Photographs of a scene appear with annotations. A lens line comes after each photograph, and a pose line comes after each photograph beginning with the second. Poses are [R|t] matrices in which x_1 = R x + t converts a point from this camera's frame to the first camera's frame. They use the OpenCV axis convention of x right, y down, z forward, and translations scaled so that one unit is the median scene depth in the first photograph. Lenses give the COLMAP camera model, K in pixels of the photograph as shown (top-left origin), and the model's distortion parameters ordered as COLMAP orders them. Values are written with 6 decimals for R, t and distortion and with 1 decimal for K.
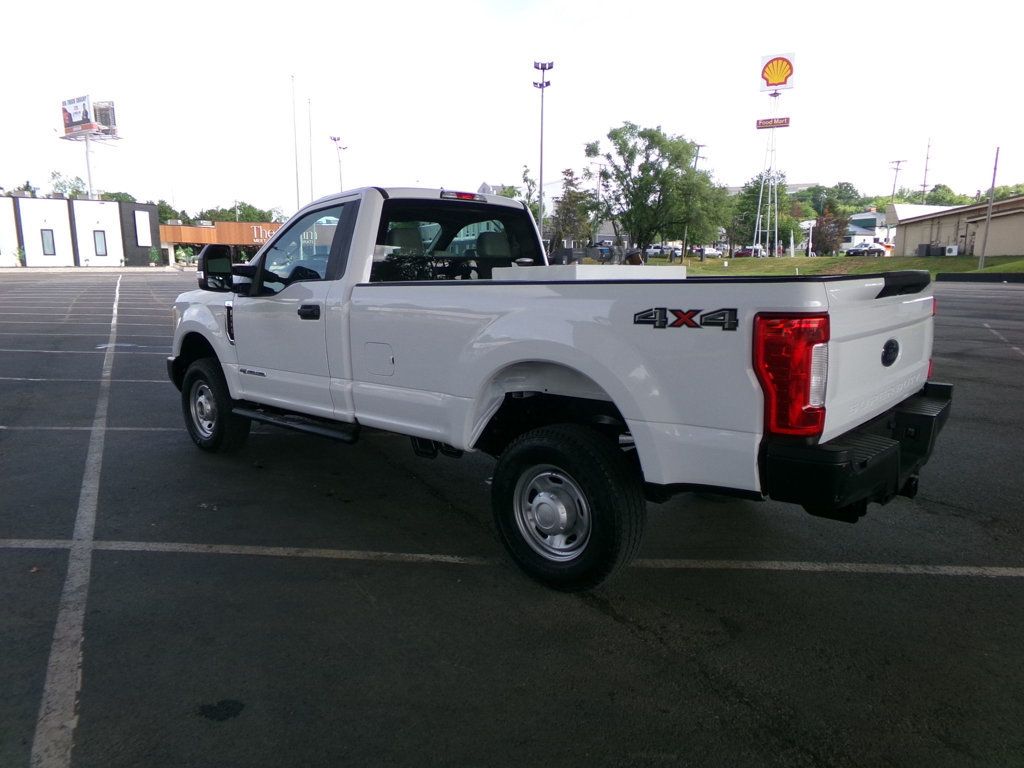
lens RADIAL K [[684.0, 0, 512.0], [0, 684.0, 384.0], [0, 0, 1]] dist [-0.016288, 0.034871]
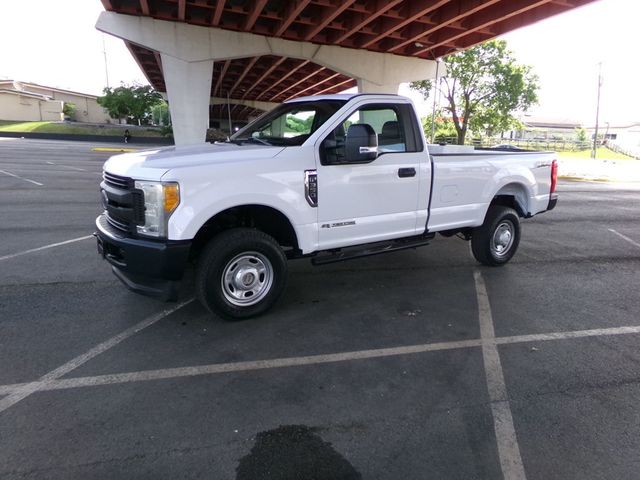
lens RADIAL K [[427.5, 0, 320.0], [0, 427.5, 240.0], [0, 0, 1]] dist [-0.016288, 0.034871]
pose [[0.253424, -0.213054, 0.943602, -1.067960], [0.127671, 0.974279, 0.185691, -0.132404], [-0.958893, 0.073412, 0.274106, 0.755035]]
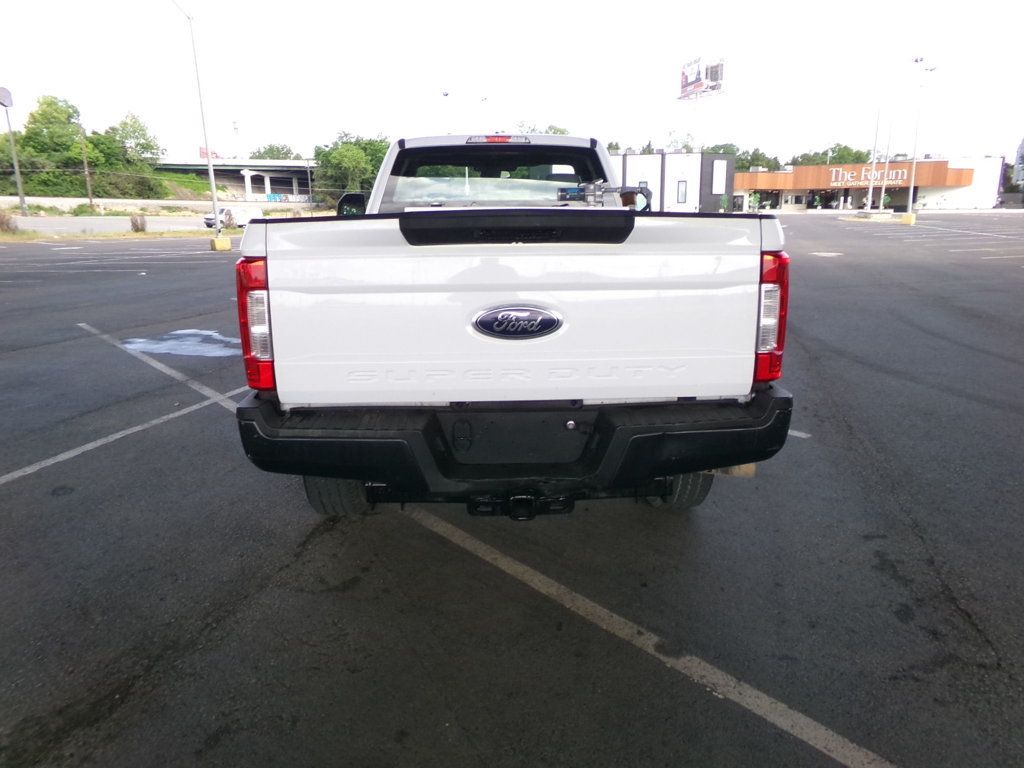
lens RADIAL K [[680.3, 0, 512.0], [0, 680.3, 384.0], [0, 0, 1]] dist [-0.020708, 0.052774]
pose [[0.701068, 0.166202, -0.693455, 0.615797], [-0.112147, 0.986056, 0.122952, -0.039732], [0.704220, -0.008429, 0.709932, 0.267981]]
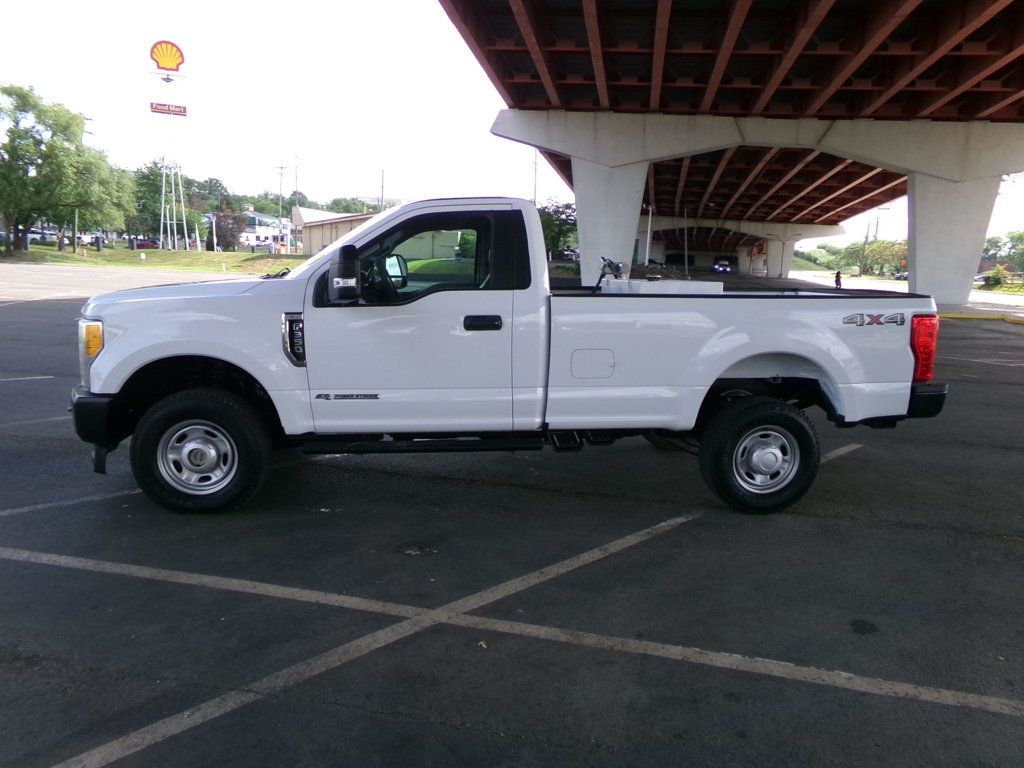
lens RADIAL K [[684.0, 0, 512.0], [0, 684.0, 384.0], [0, 0, 1]] dist [-0.016288, 0.034871]
pose [[0.677221, -0.099312, 0.729046, -0.796552], [0.093263, 0.994443, 0.048832, -0.051926], [-0.729845, 0.034923, 0.682720, 0.255886]]
